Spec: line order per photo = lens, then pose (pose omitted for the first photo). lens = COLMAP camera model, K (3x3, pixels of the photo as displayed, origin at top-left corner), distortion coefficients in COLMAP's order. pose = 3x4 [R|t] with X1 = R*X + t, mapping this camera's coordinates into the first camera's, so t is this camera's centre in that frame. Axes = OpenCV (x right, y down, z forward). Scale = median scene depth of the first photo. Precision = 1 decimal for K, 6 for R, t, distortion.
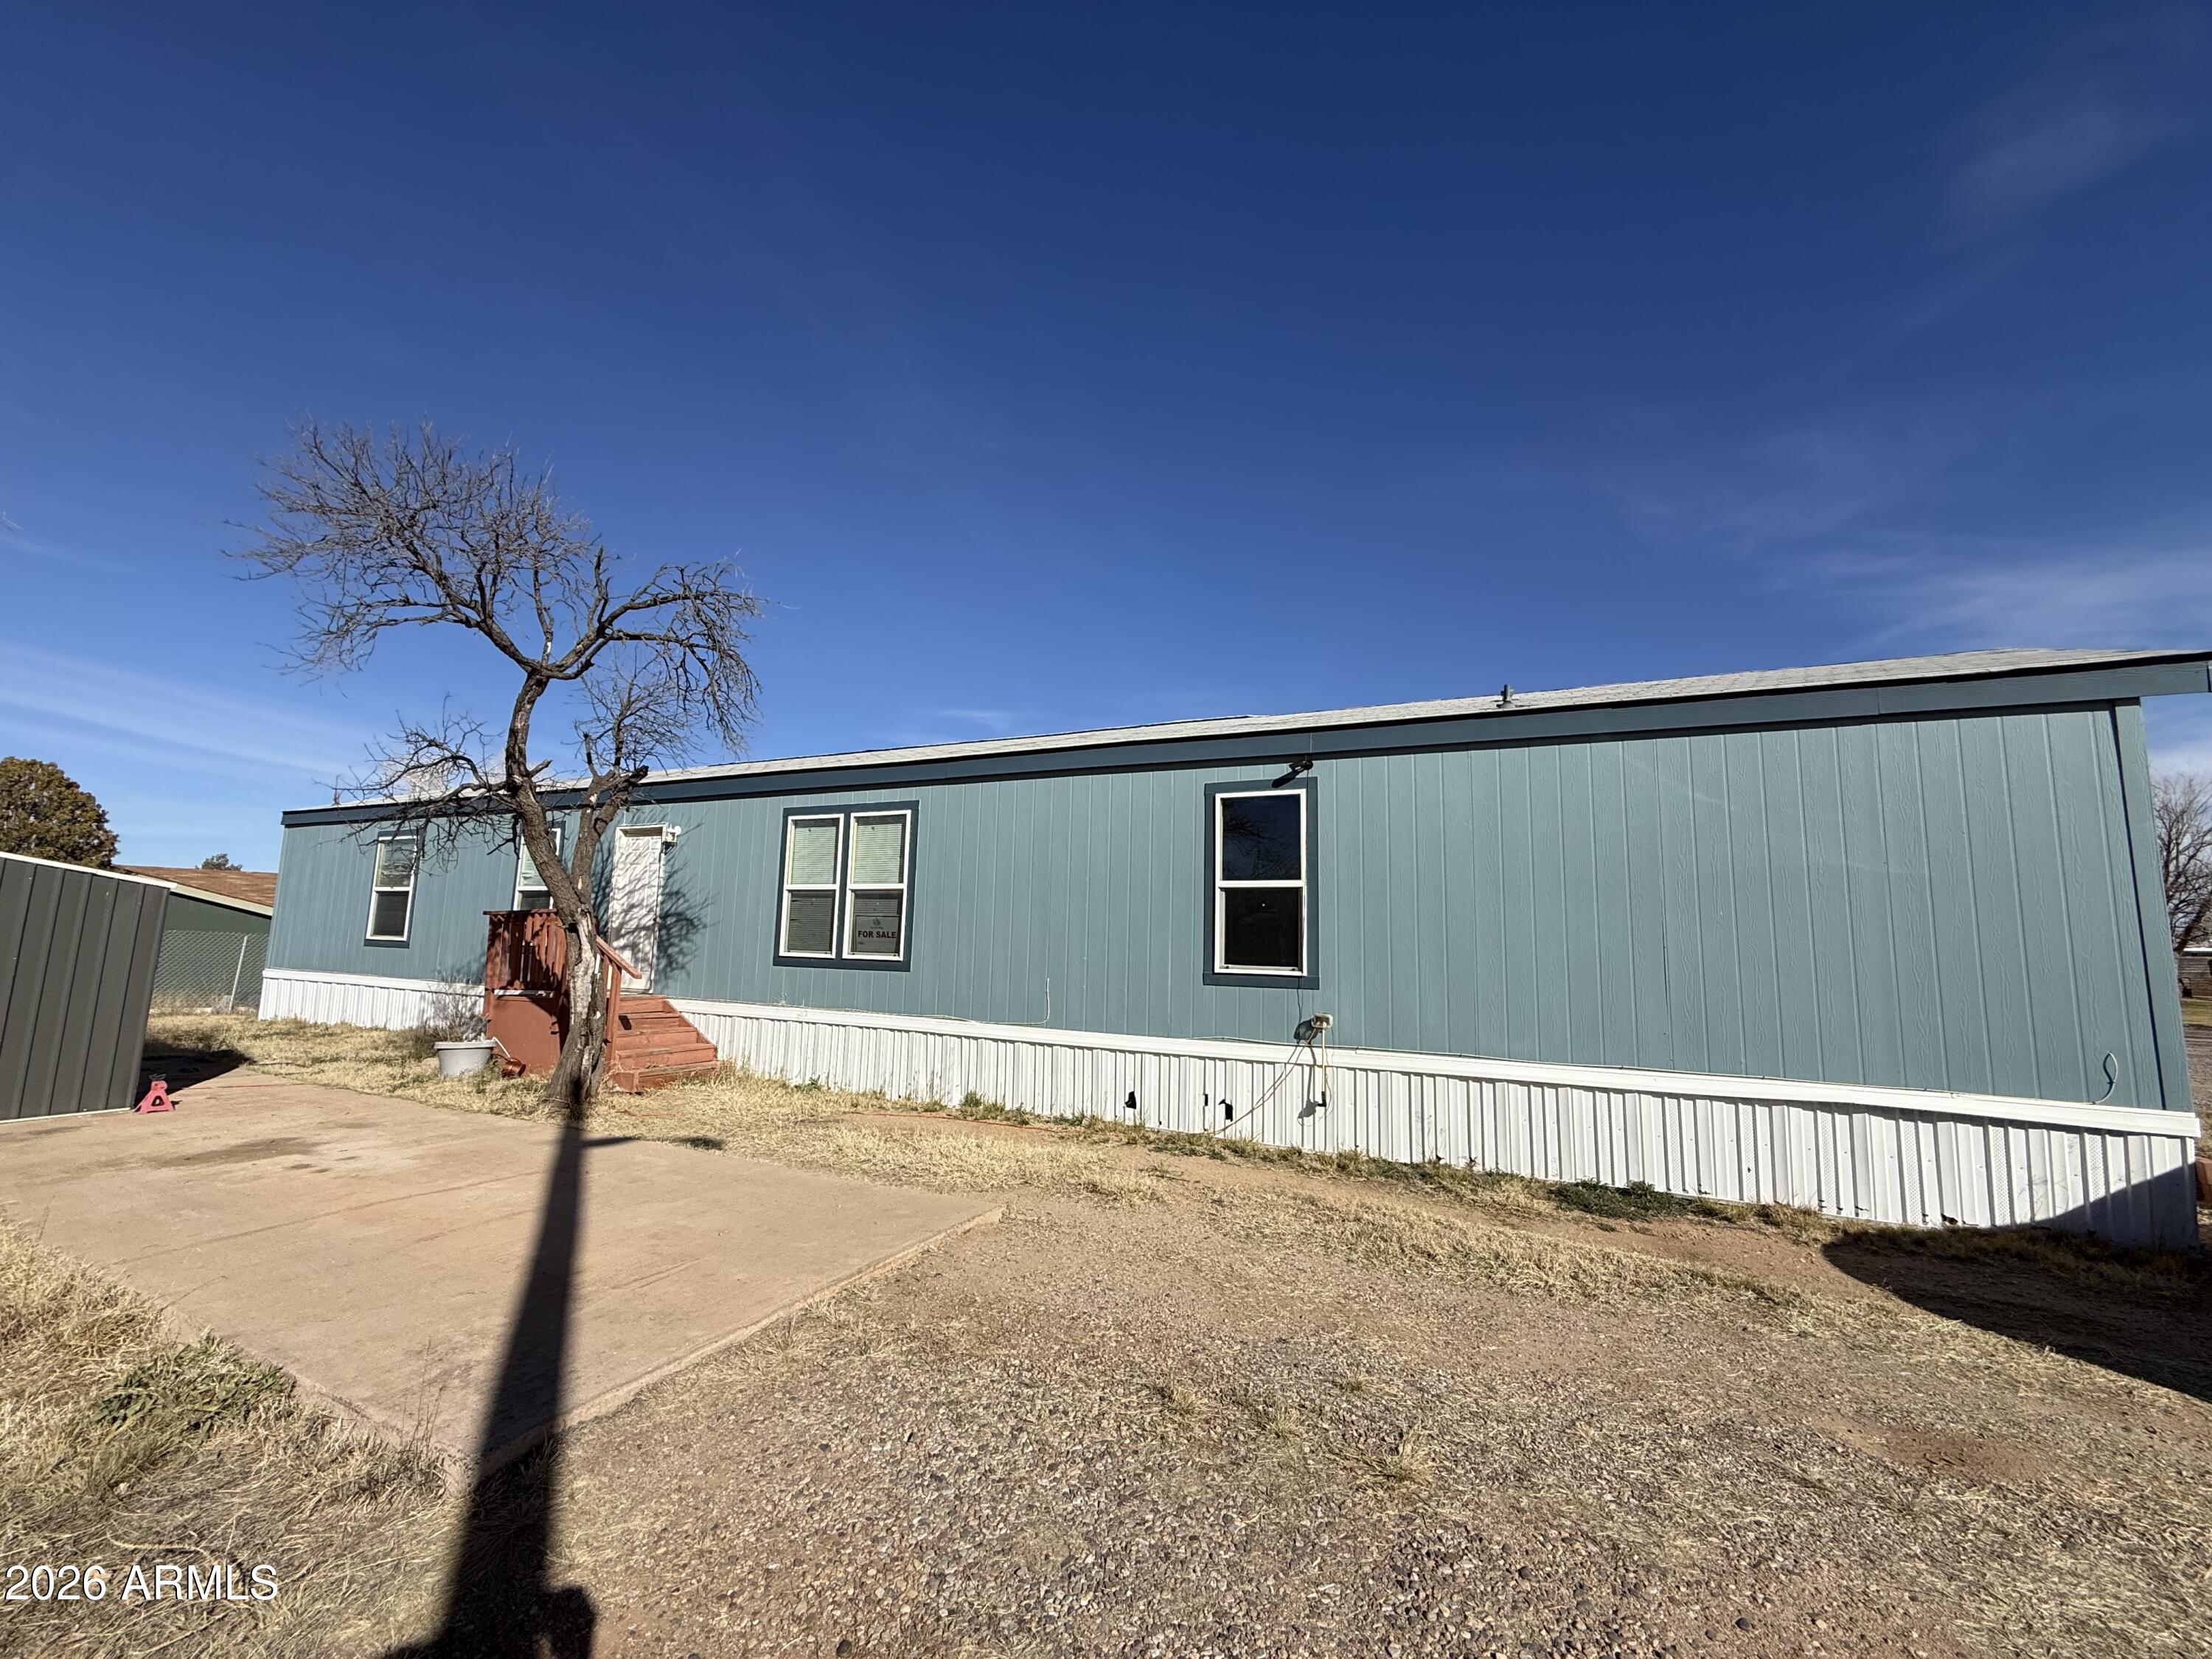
lens RADIAL K [[880.8, 0, 1106.0], [0, 880.8, 829.5], [0, 0, 1]] dist [-0.000164, -0.000185]
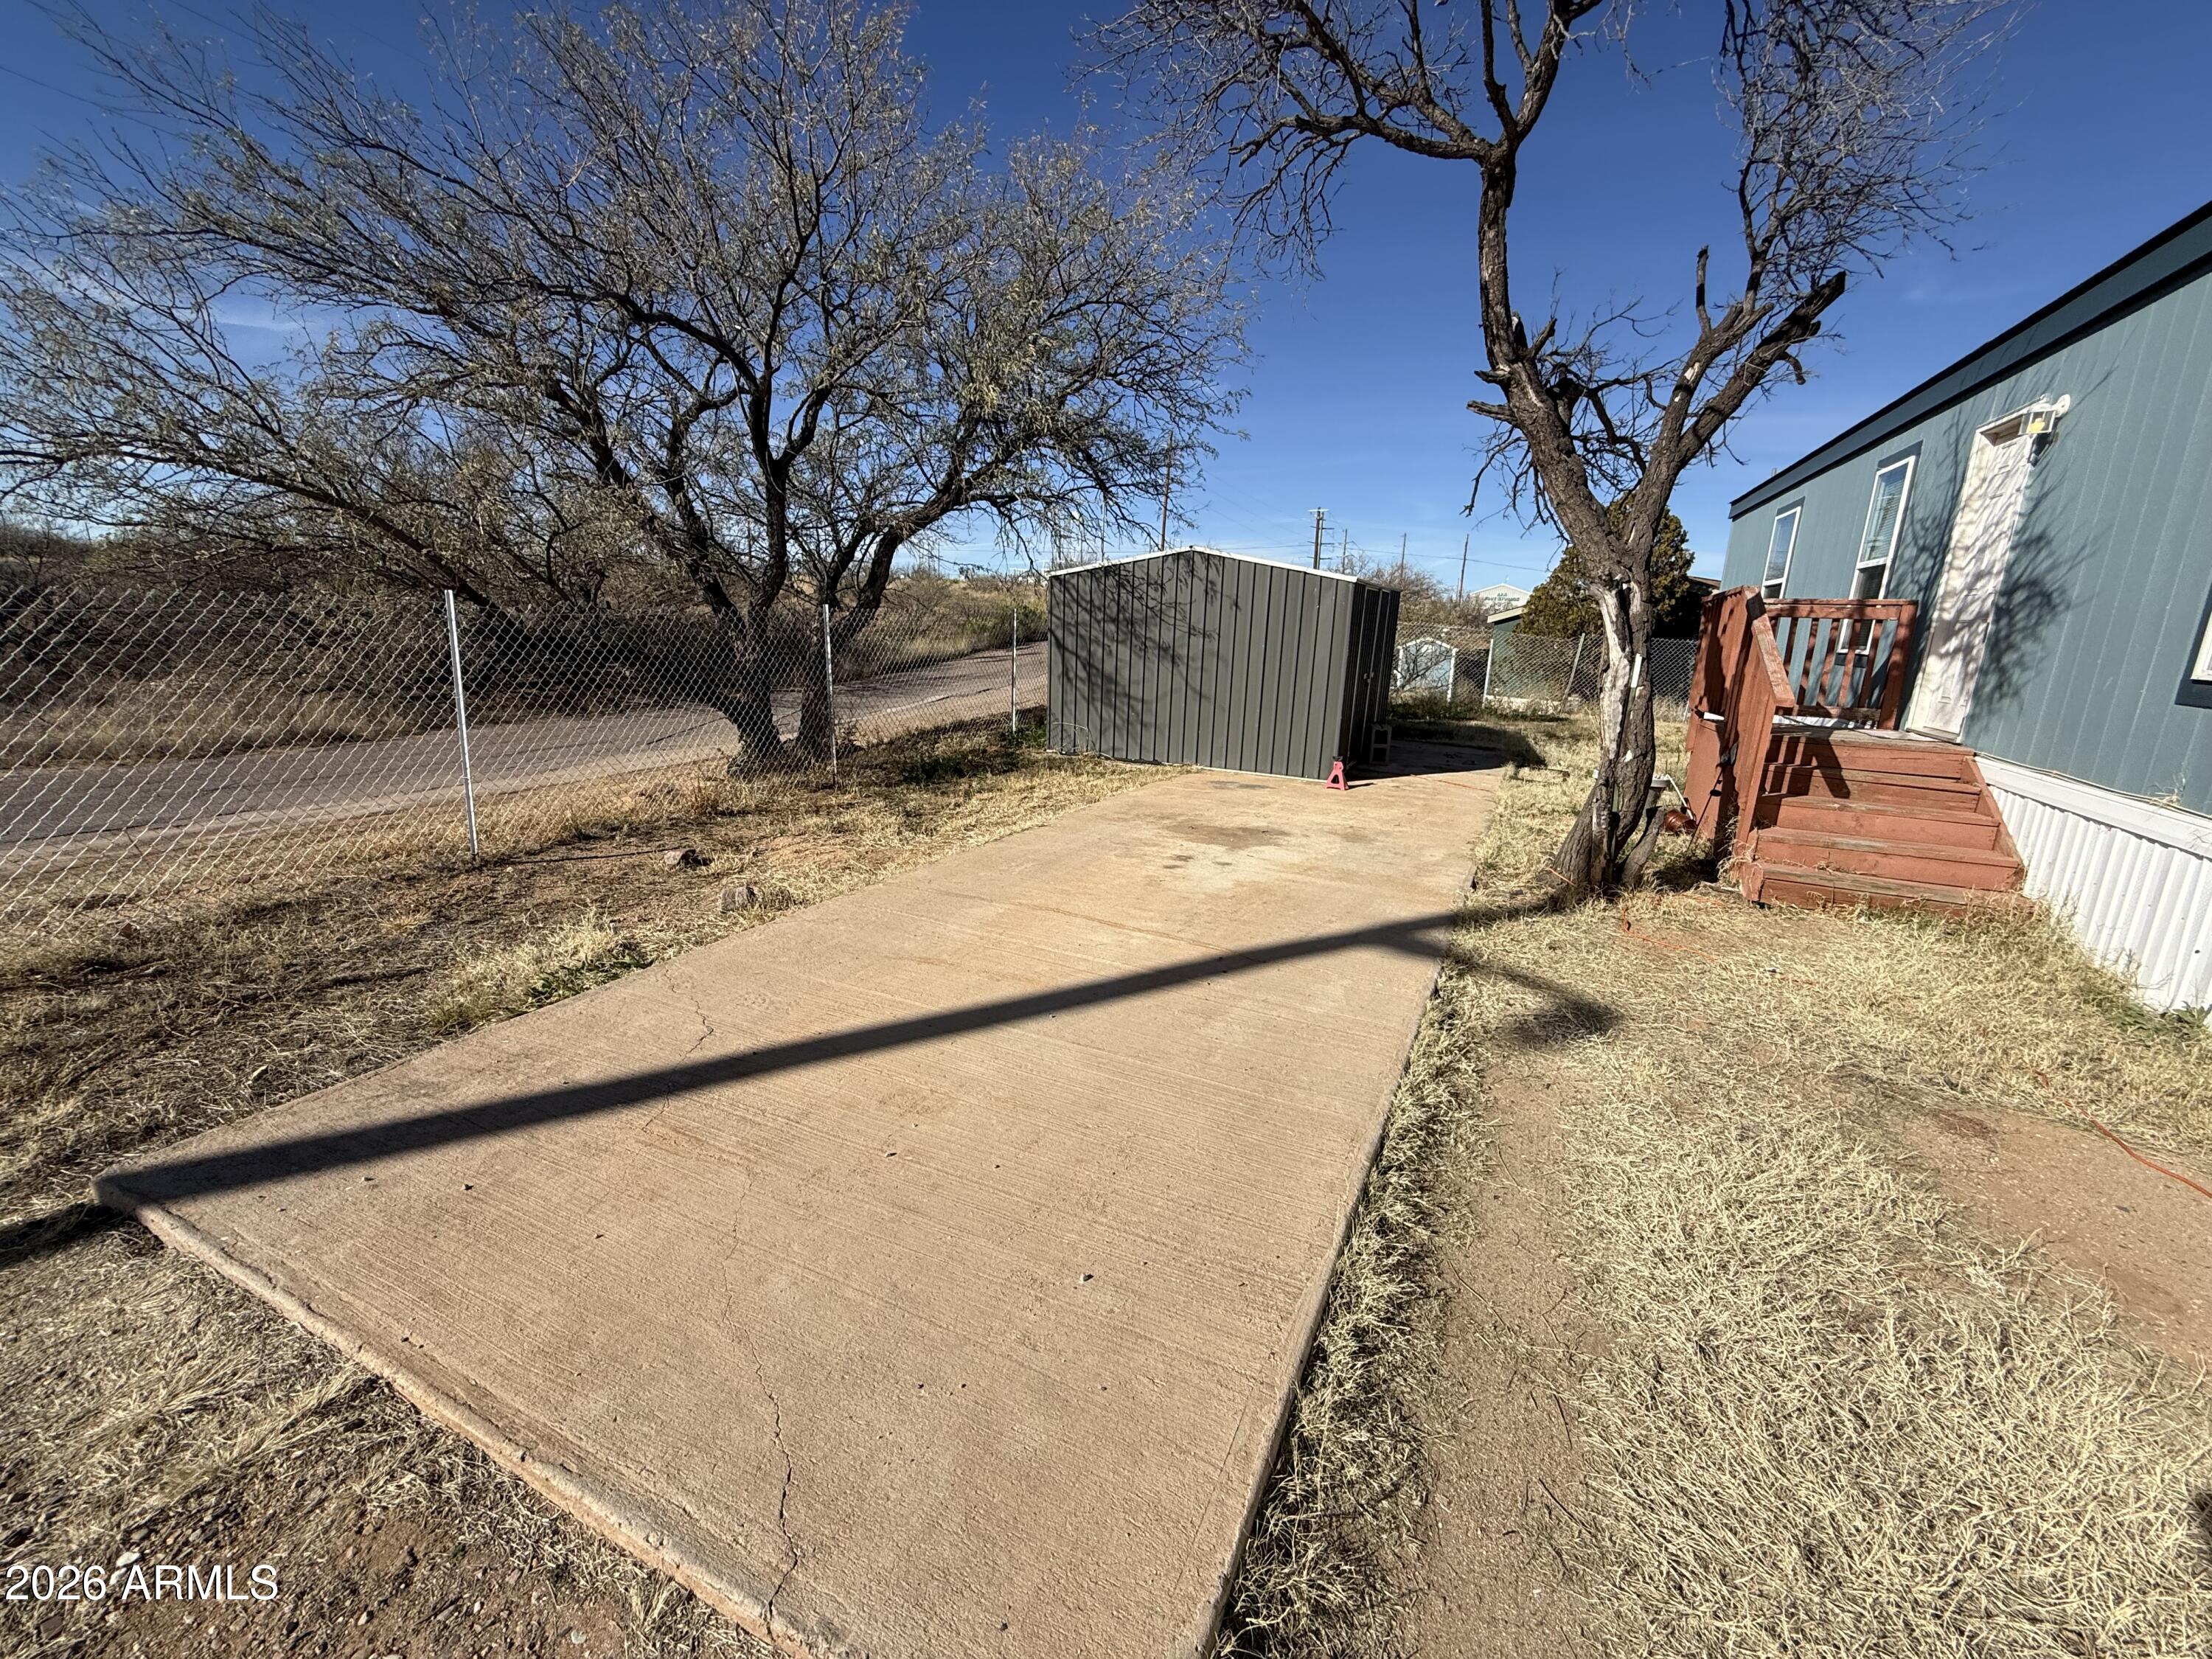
lens RADIAL K [[880.8, 0, 1106.0], [0, 880.8, 829.5], [0, 0, 1]] dist [-0.000164, -0.000185]
pose [[0.008114, 0.208157, -0.978062, 0.016235], [0.105635, 0.972443, 0.207837, 0.074078], [0.994372, -0.105004, -0.014098, 0.490389]]
